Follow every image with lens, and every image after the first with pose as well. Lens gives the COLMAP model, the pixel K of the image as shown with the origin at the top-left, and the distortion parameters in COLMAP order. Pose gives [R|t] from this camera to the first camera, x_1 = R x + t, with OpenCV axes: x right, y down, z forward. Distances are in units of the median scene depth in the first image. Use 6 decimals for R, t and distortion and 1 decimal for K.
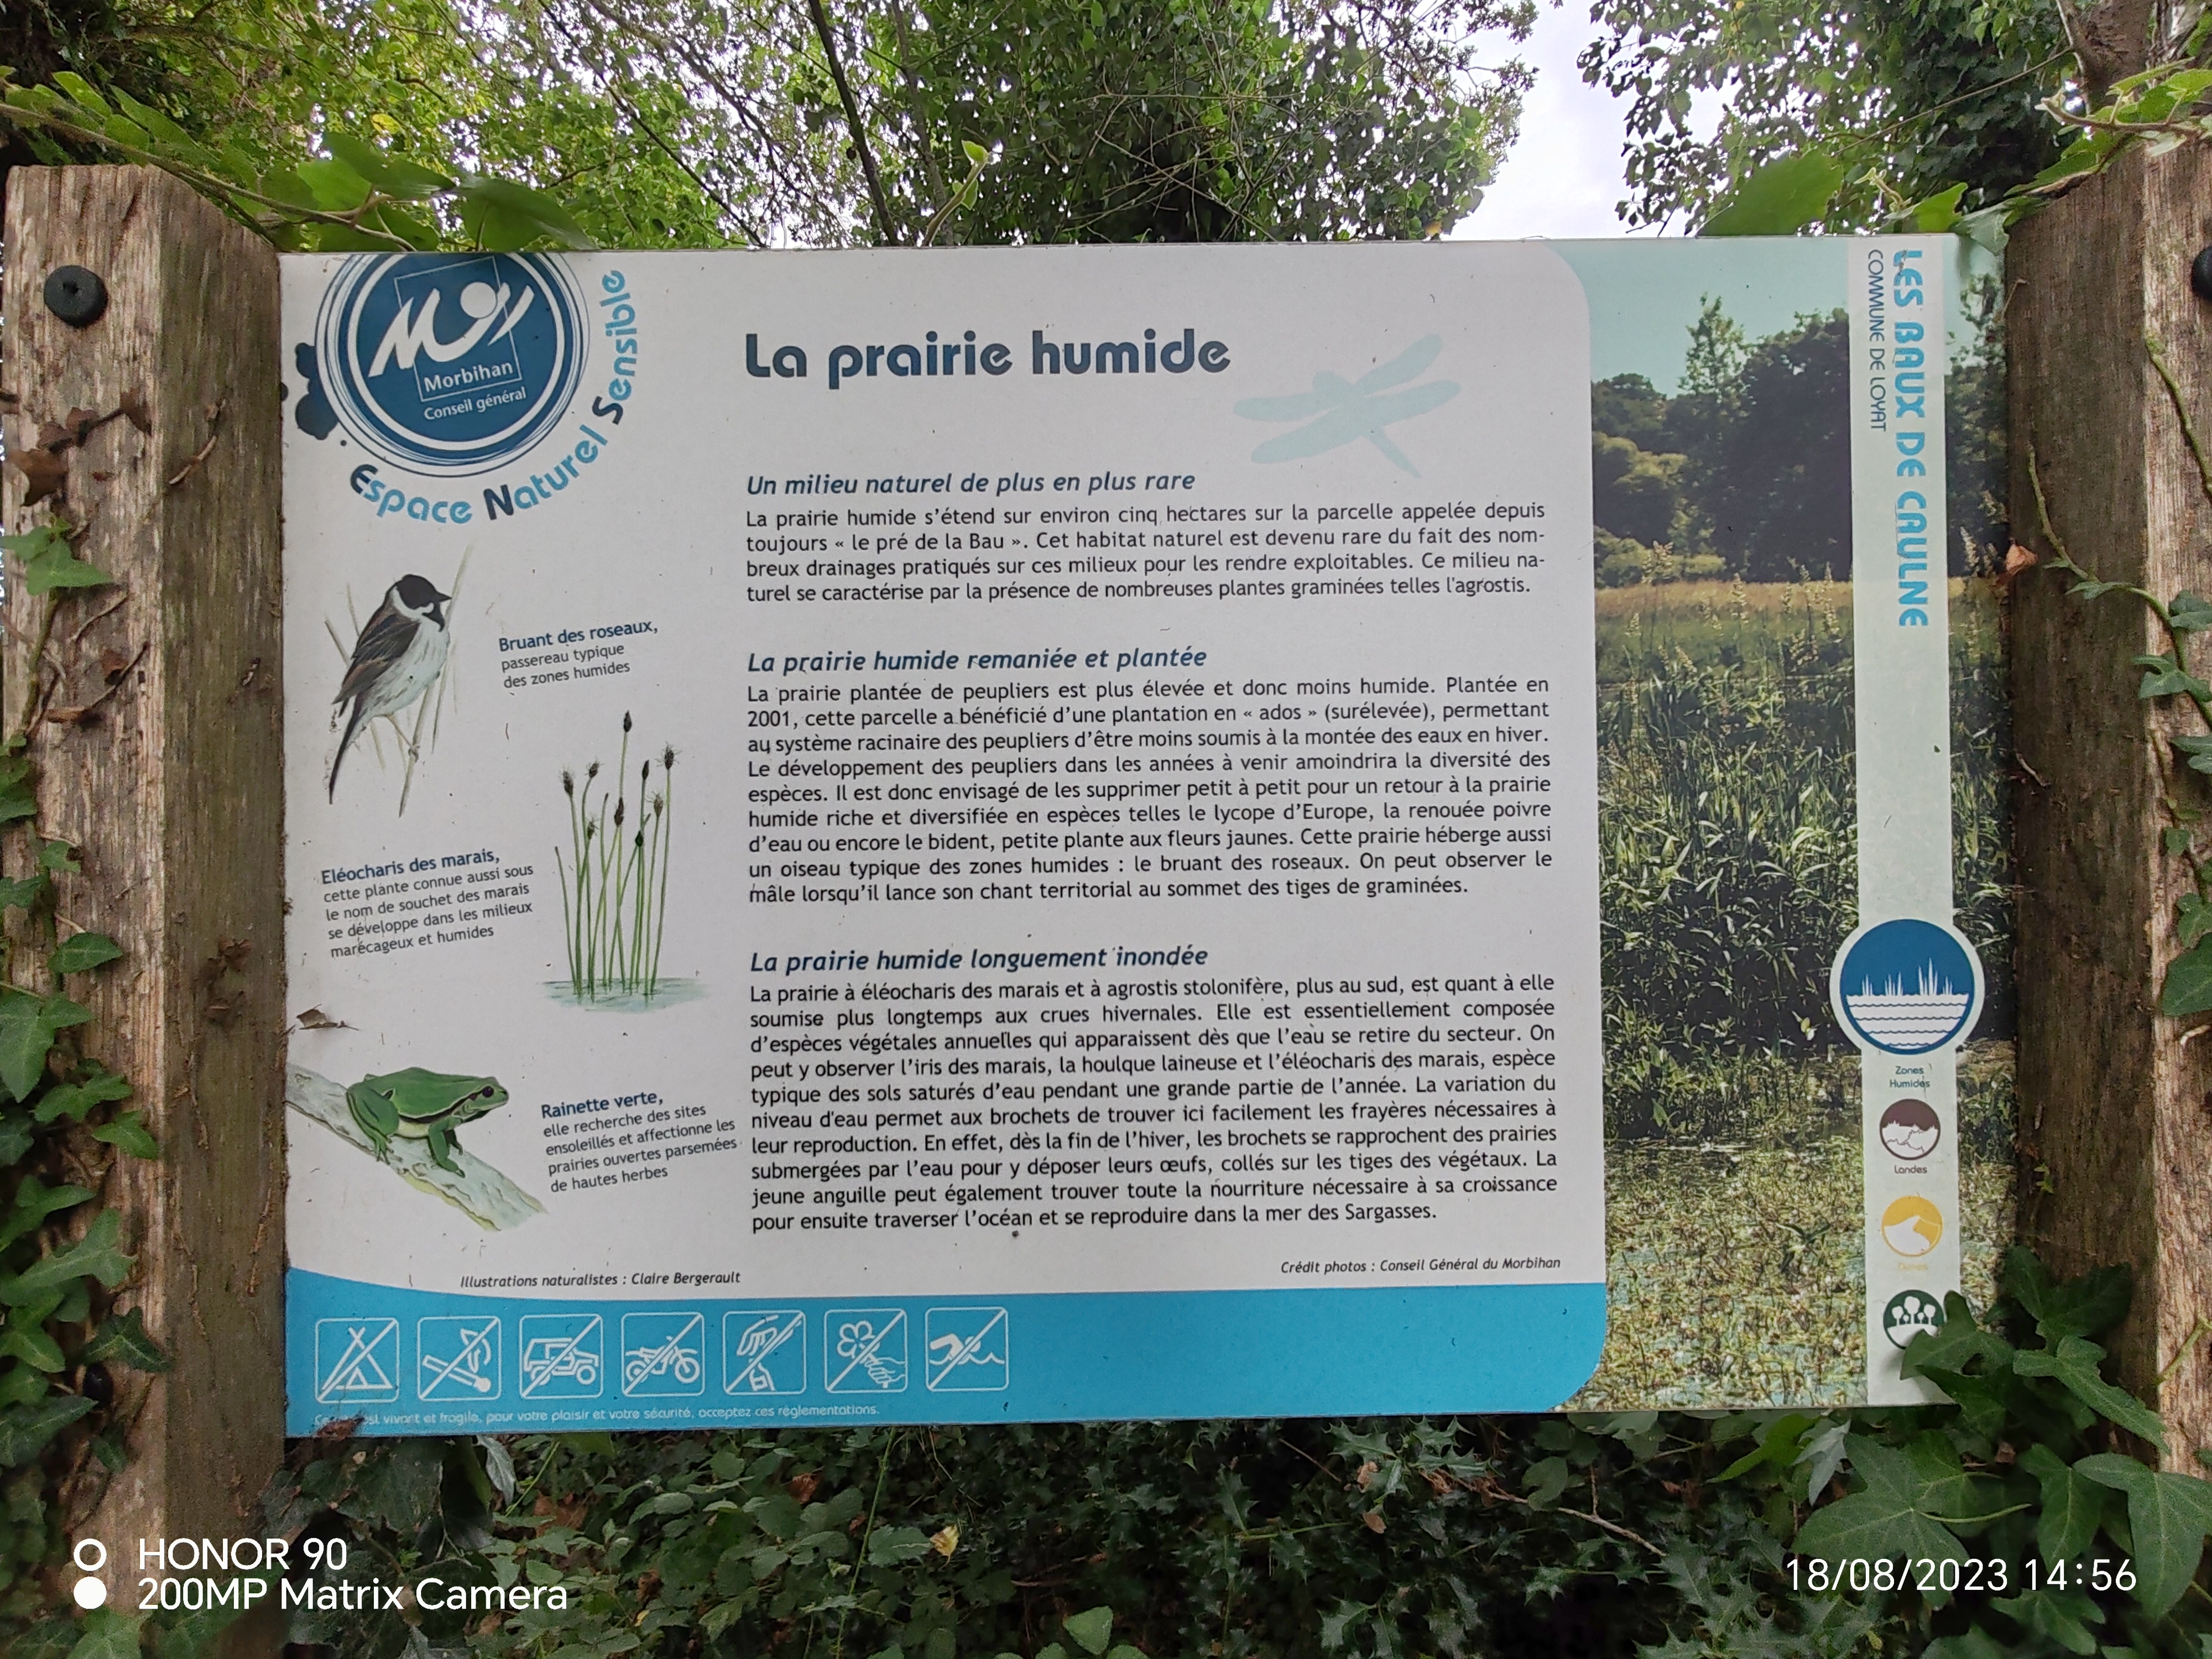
lens RADIAL K [[1077.3, 0, 1106.0], [0, 1077.3, 829.5], [0, 0, 1]] dist [0.000958, 0.000140]
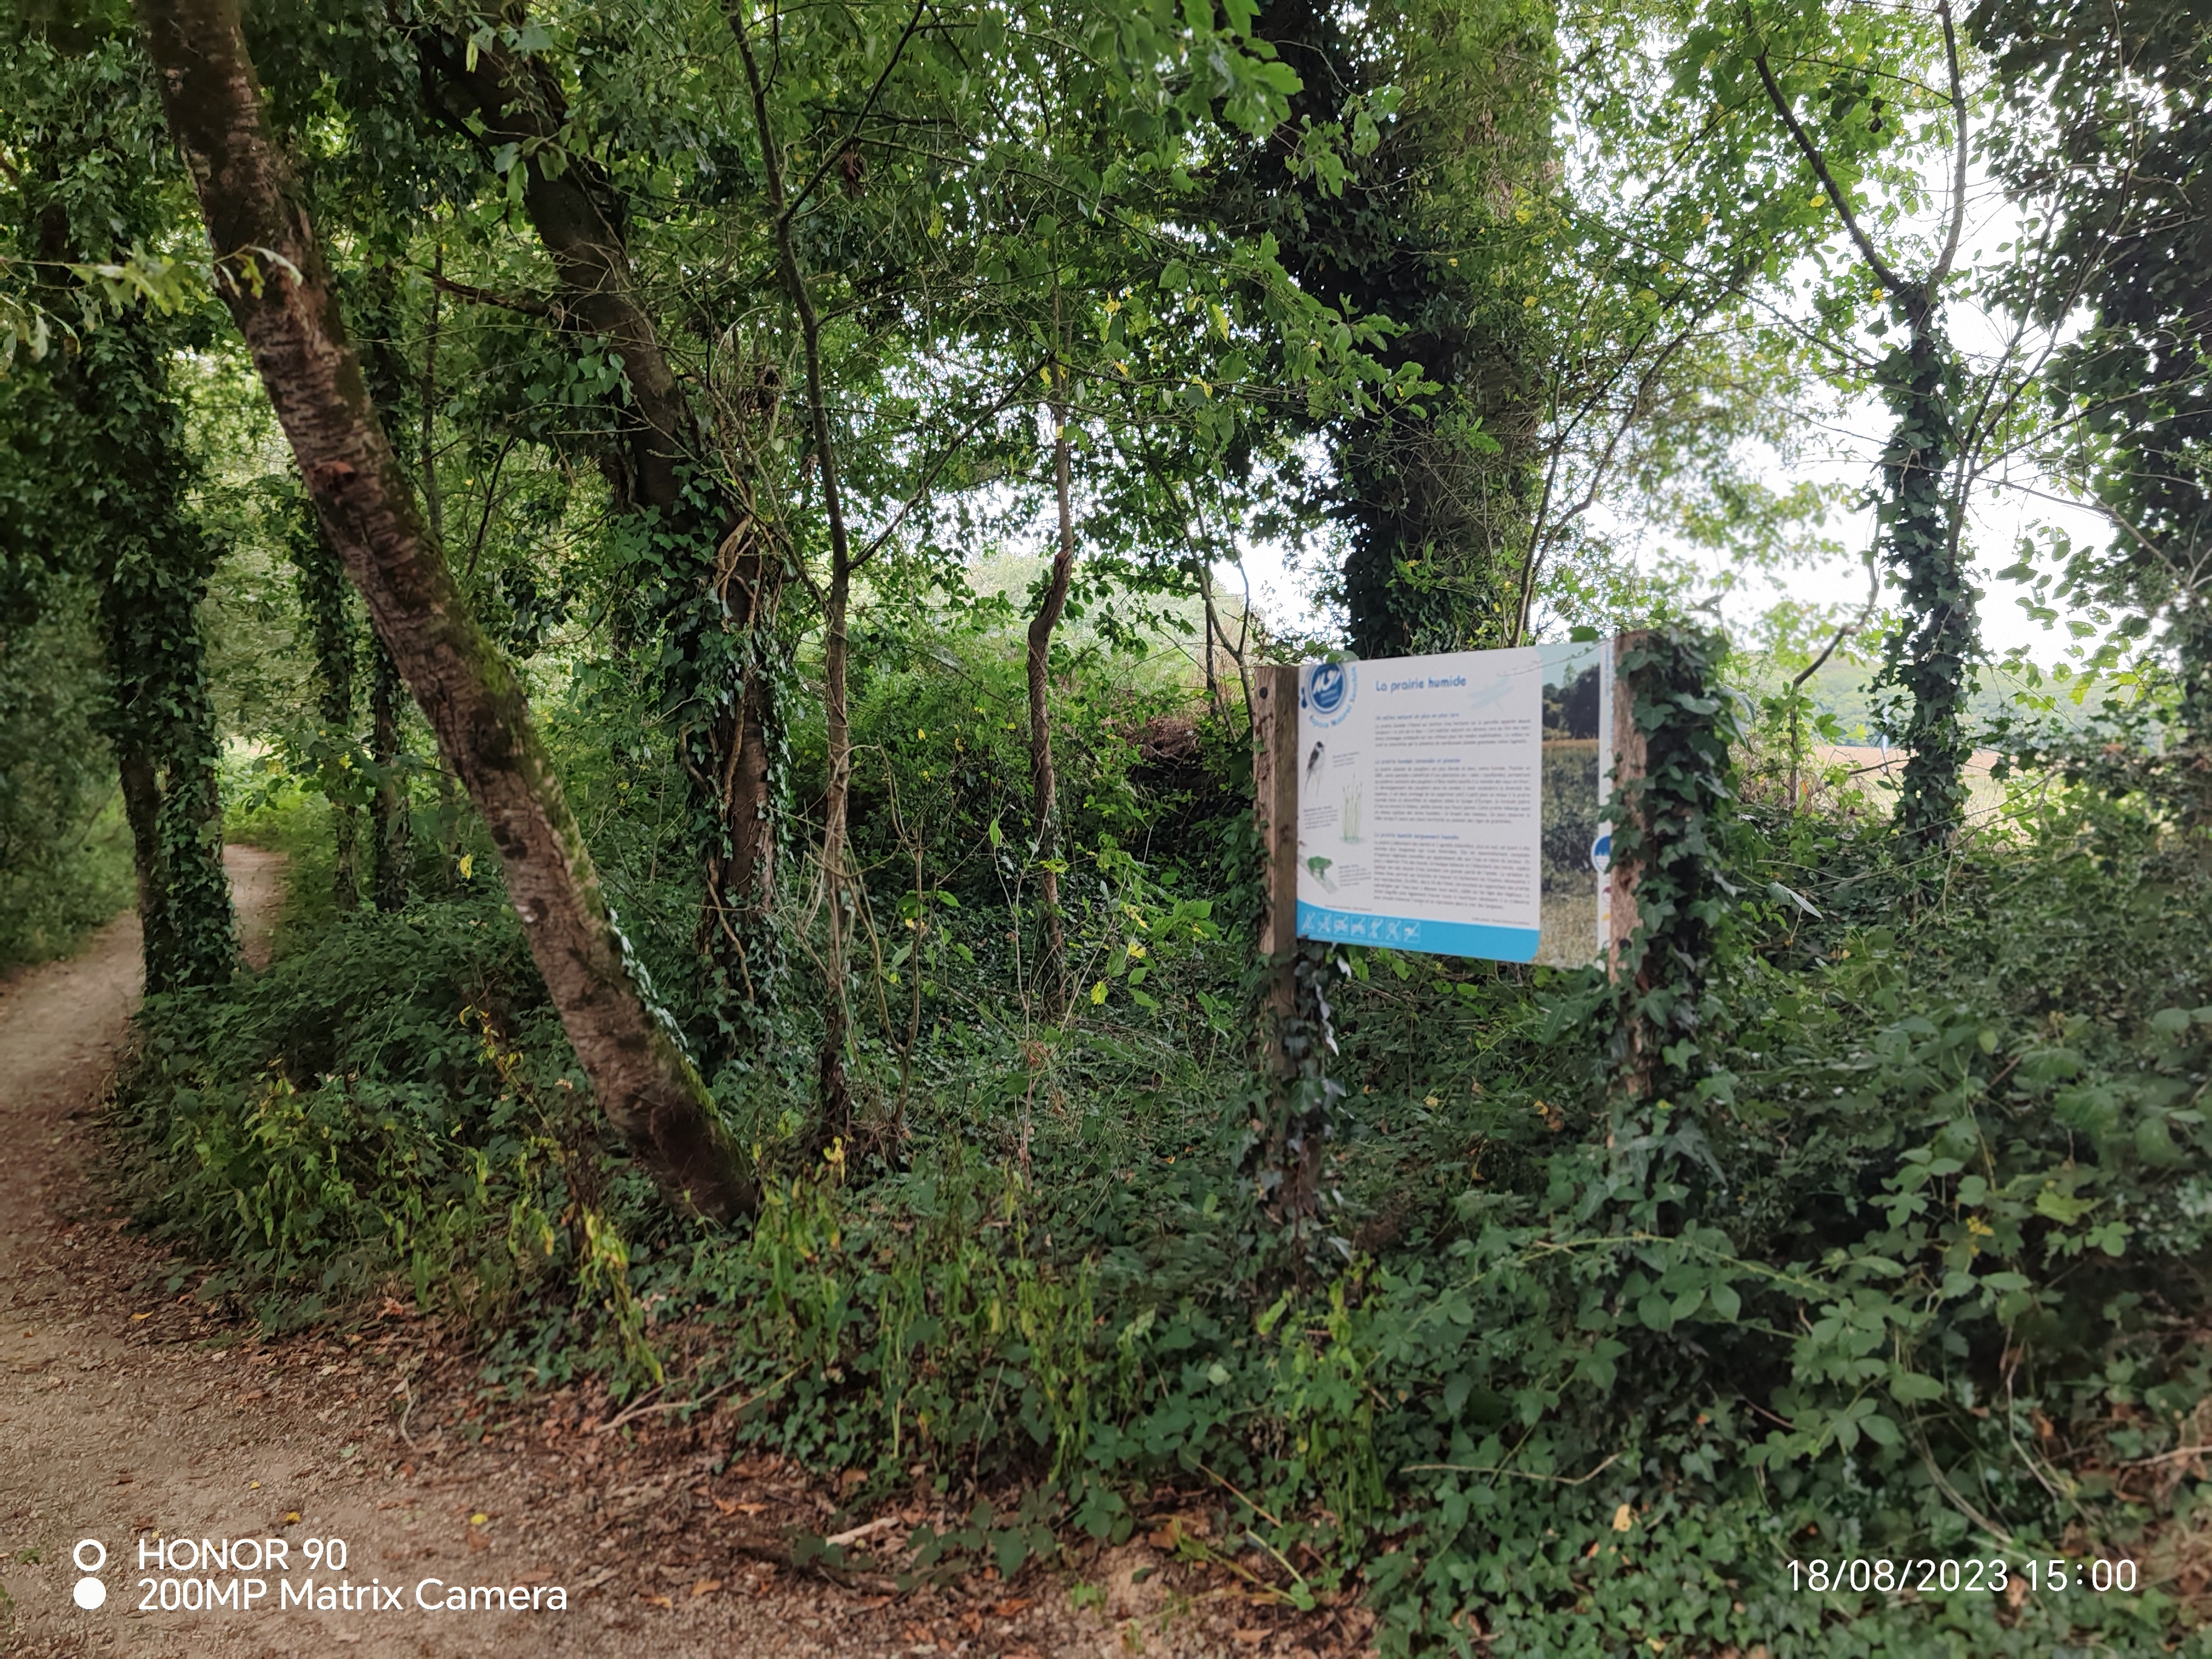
lens RADIAL K [[1696.2, 0, 1106.0], [0, 1696.2, 829.5], [0, 0, 1]] dist [0.005268, 0.001127]
pose [[0.585473, 0.036229, -0.809882, 4.295497], [0.001747, 0.998942, 0.045950, -0.195390], [0.810690, -0.028317, 0.584791, -3.606076]]
